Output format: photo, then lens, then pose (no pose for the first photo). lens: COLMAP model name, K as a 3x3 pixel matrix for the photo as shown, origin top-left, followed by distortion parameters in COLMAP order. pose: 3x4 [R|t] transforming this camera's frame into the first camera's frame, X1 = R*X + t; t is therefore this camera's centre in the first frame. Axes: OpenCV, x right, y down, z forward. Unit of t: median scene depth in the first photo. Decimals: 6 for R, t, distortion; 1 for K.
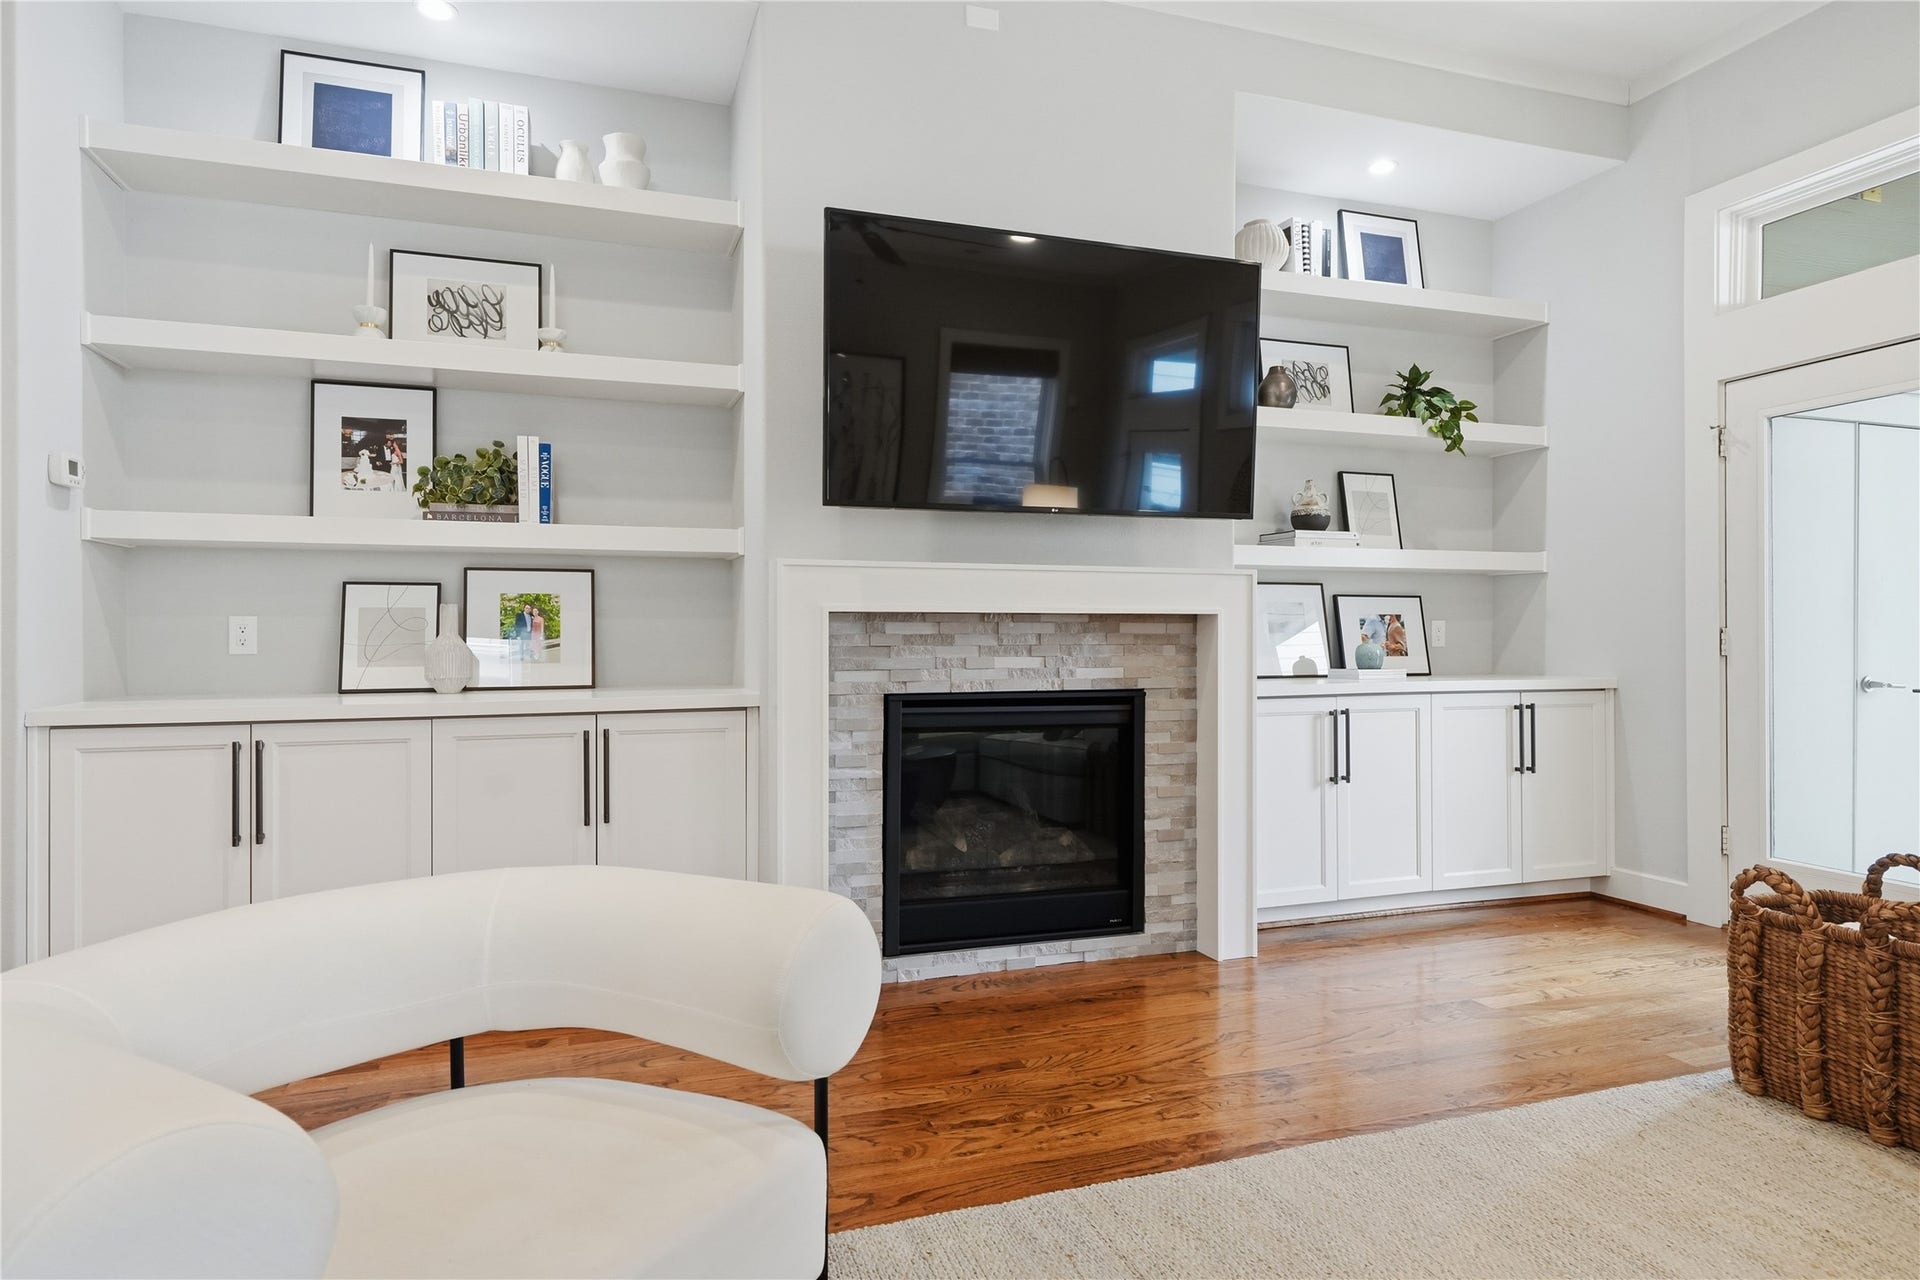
lens RADIAL K [[1084.4, 0, 959.7], [0, 1084.4, 640.9], [0, 0, 1]] dist [0.010799, -0.003154]
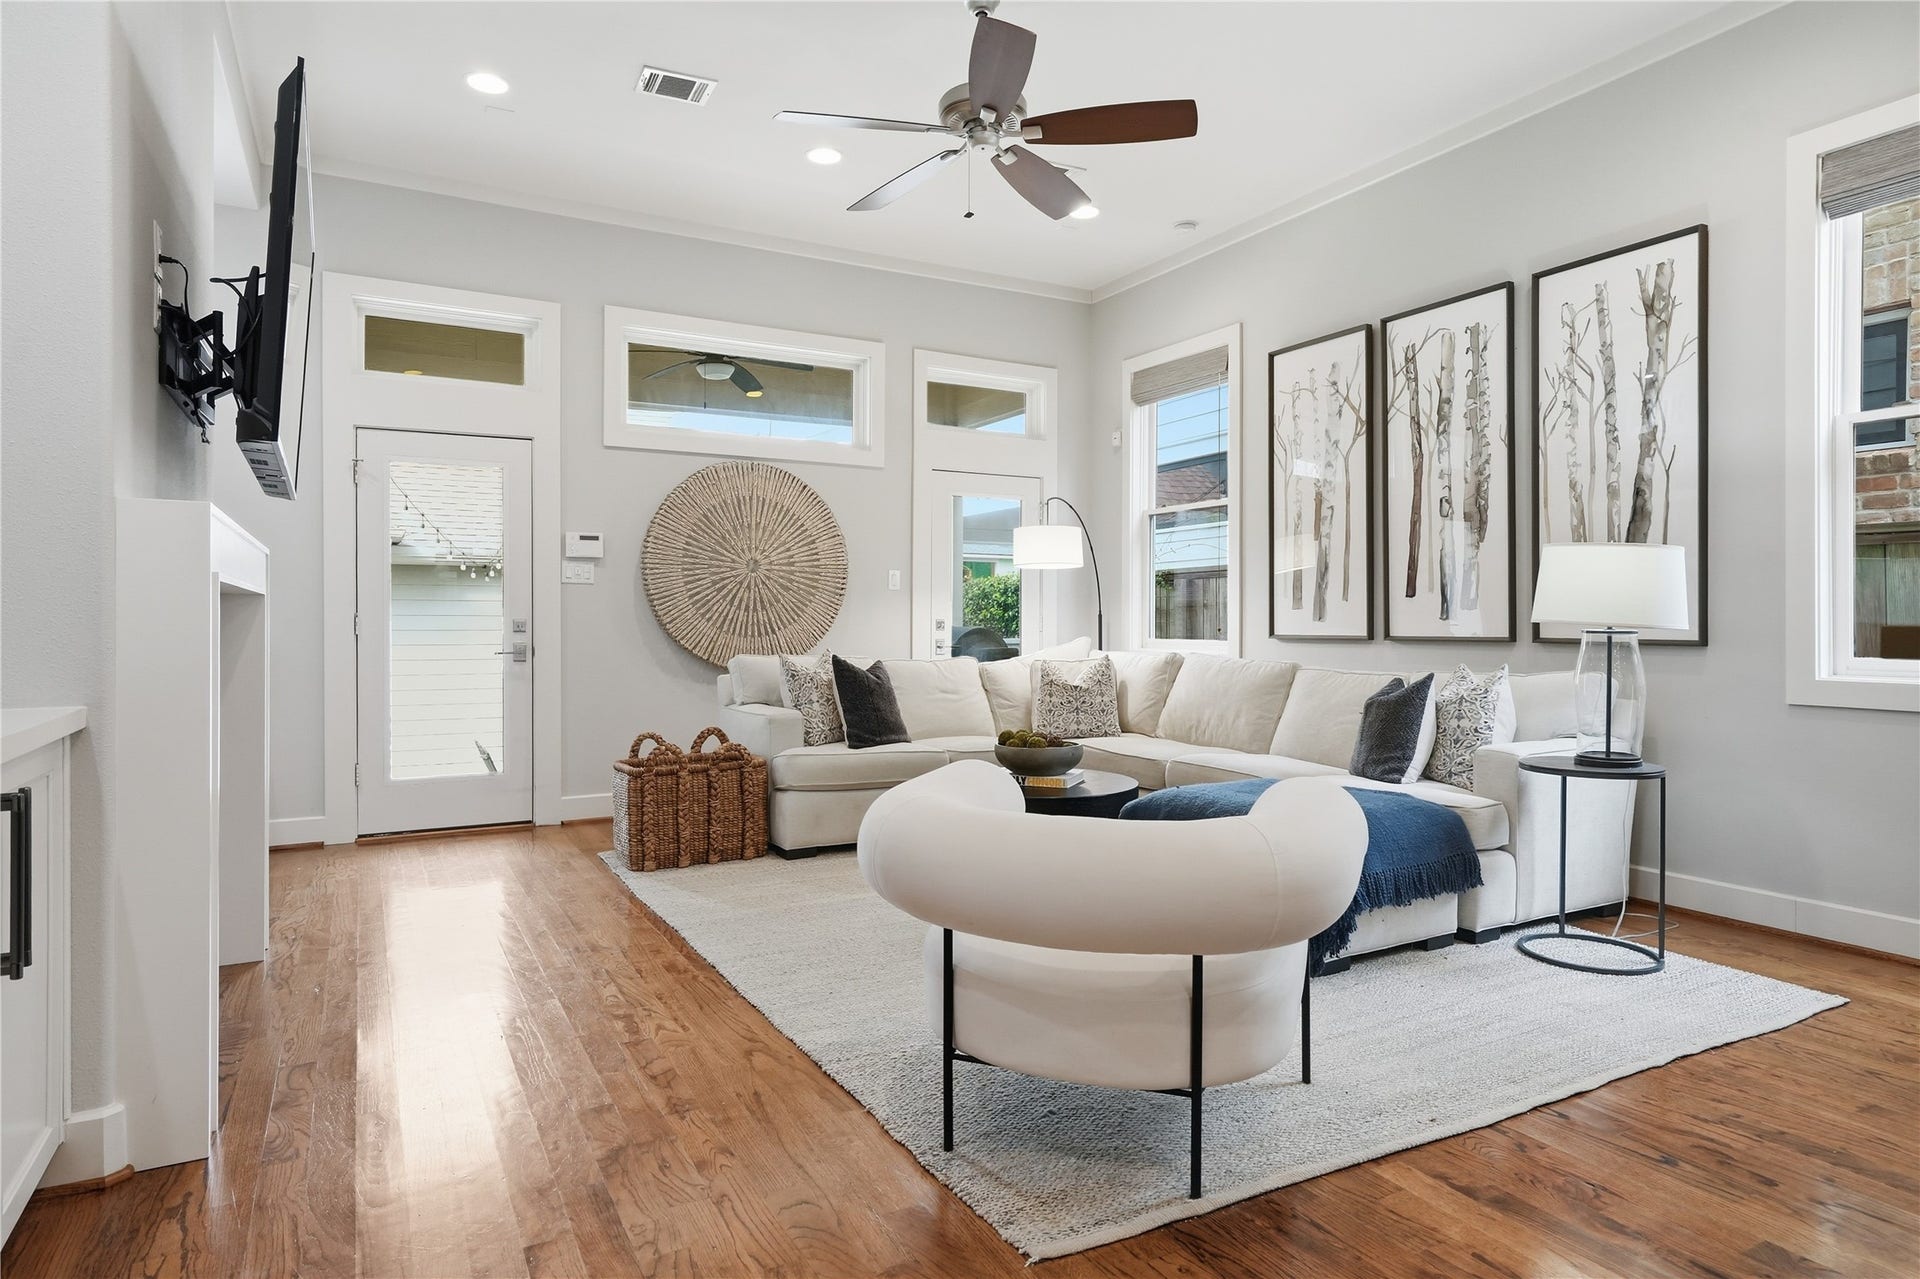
lens RADIAL K [[1084.4, 0, 960.6], [0, 1084.4, 631.3], [0, 0, 1]] dist [0.010799, -0.003154]
pose [[-0.163473, -0.006091, 0.986529, -0.793508], [0.002547, 0.999975, 0.006596, 0.003510], [-0.986545, 0.003591, -0.163453, 0.549885]]
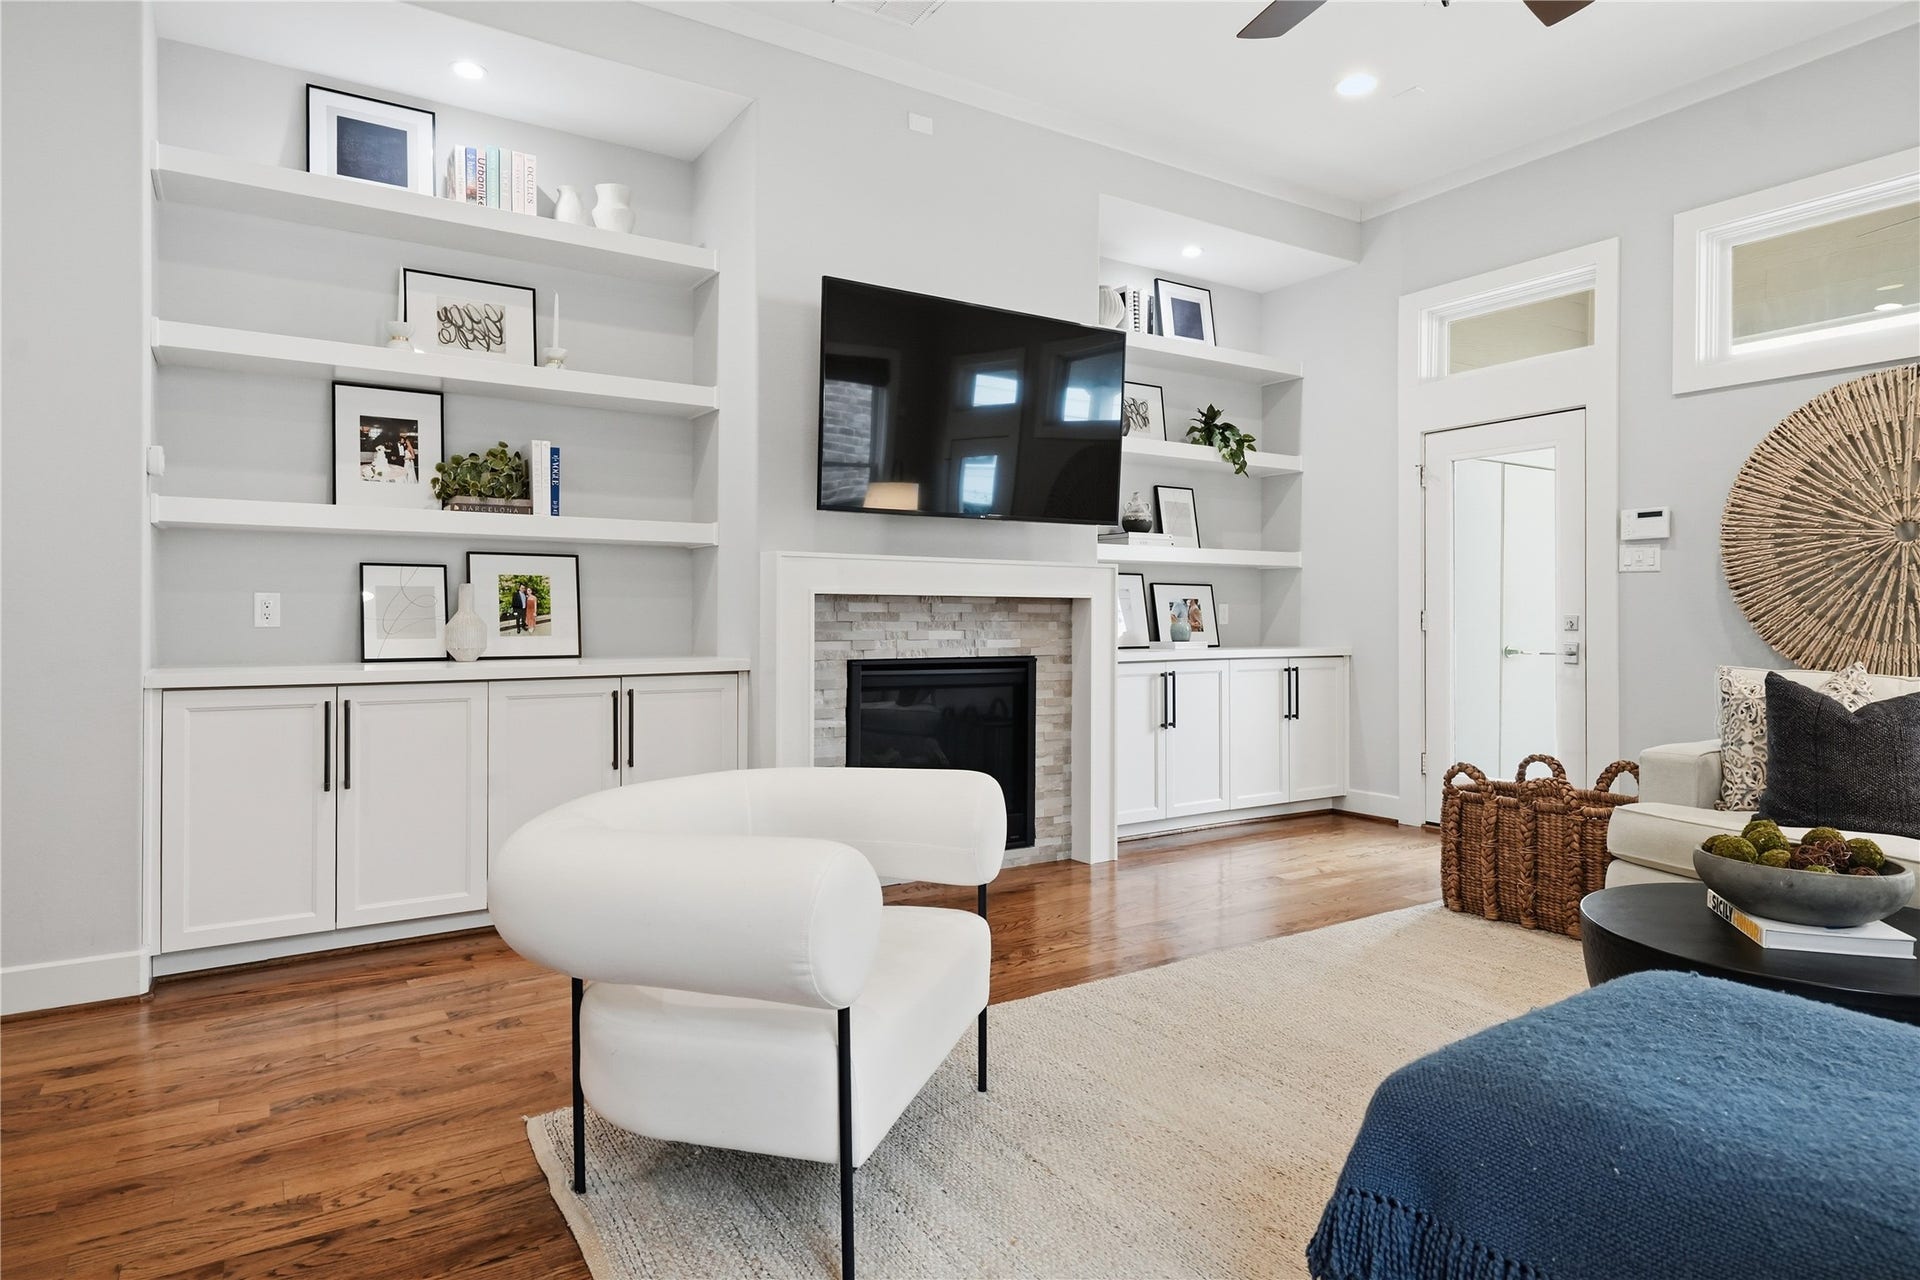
lens RADIAL K [[1084.4, 0, 965.3], [0, 1084.4, 624.0], [0, 0, 1]] dist [0.010799, -0.003154]
pose [[0.970851, 0.002462, 0.239672, -0.221839], [-0.003065, 0.999993, 0.002144, 0.004293], [-0.239665, -0.002816, 0.970851, -0.229342]]
